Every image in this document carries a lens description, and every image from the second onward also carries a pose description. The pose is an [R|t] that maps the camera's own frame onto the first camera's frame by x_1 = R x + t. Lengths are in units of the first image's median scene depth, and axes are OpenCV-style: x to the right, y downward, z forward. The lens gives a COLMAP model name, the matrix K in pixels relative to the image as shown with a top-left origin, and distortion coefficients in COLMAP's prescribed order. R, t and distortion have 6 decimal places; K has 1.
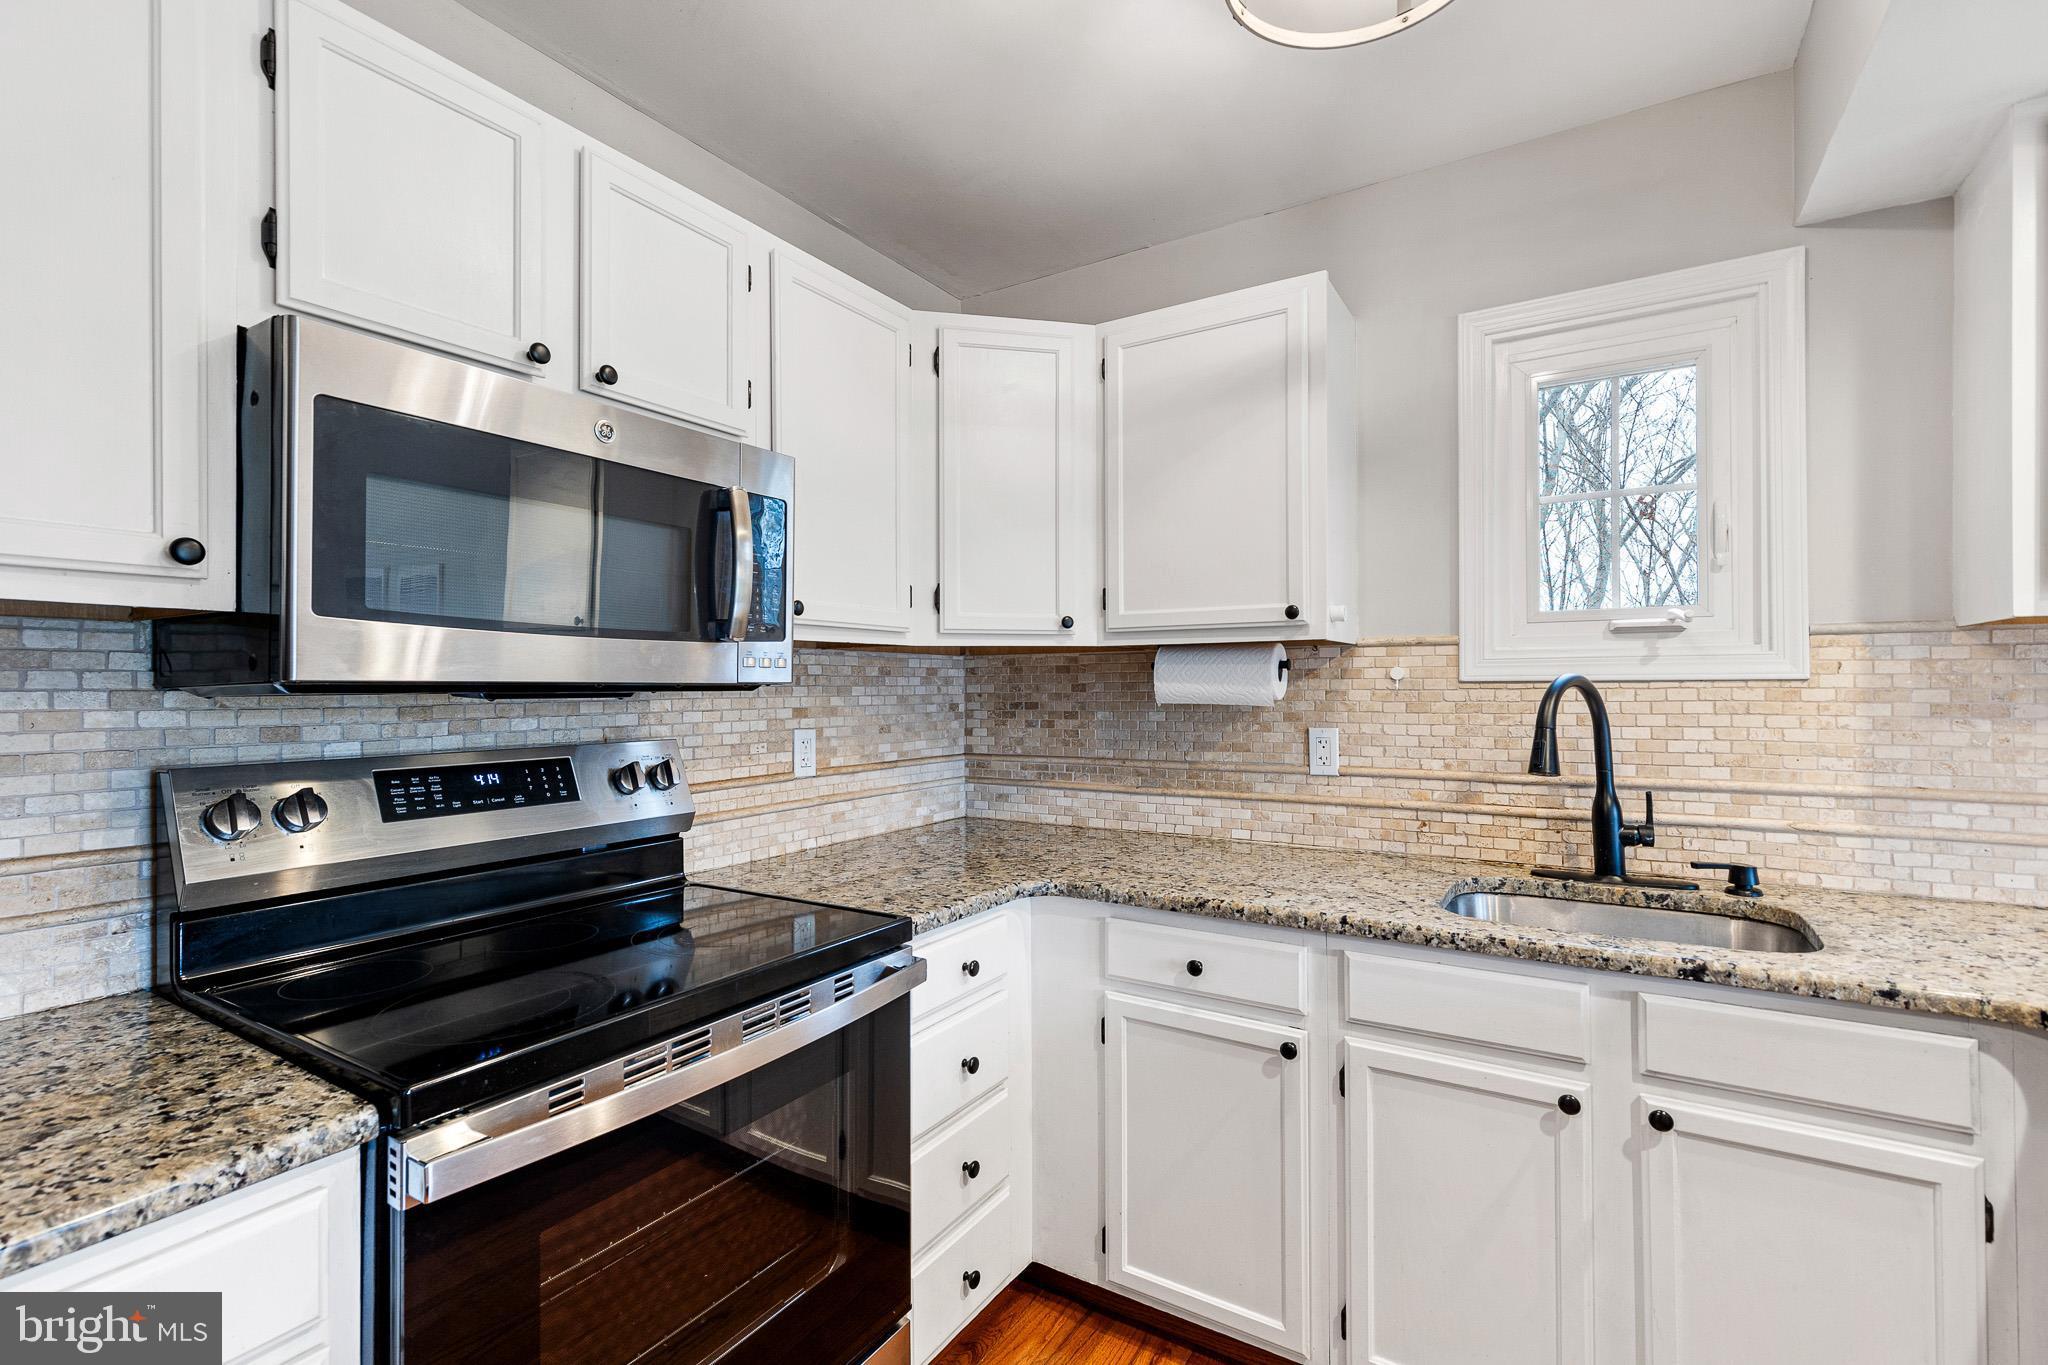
lens RADIAL K [[922.6, 0, 1023.4], [0, 922.6, 682.2], [0, 0, 1]] dist [0.005211, -0.001026]
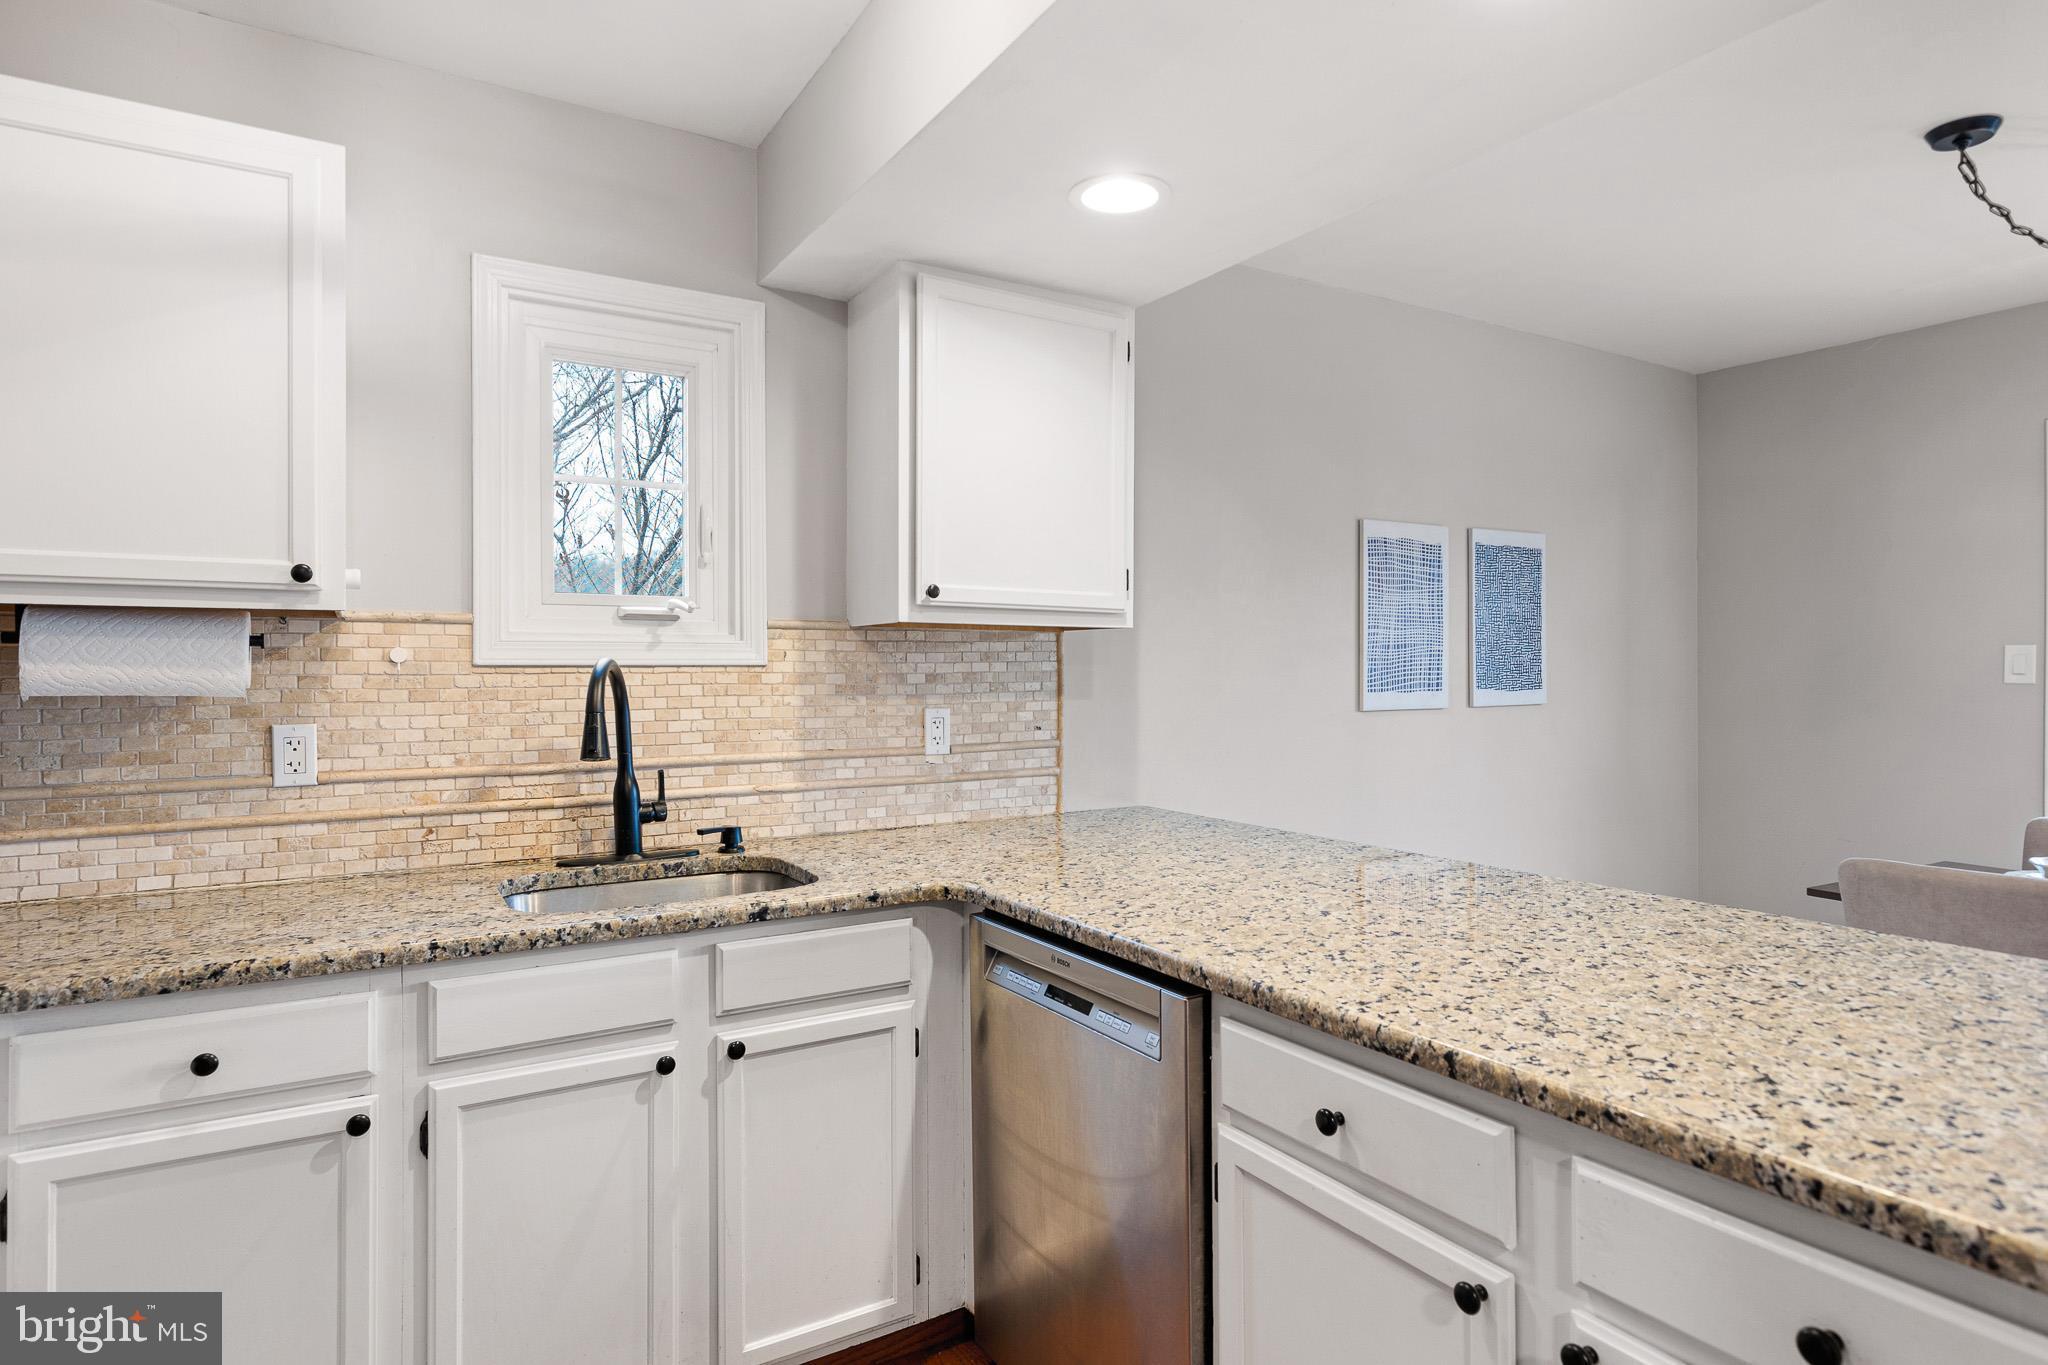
lens RADIAL K [[1109.7, 0, 1023.0], [0, 1109.7, 677.4], [0, 0, 1]] dist [-0.004815, 0.002646]
pose [[0.450376, -0.001288, 0.892838, -0.286642], [-0.004323, 0.999984, 0.003622, 0.005481], [-0.892829, -0.005491, 0.450363, 0.054158]]
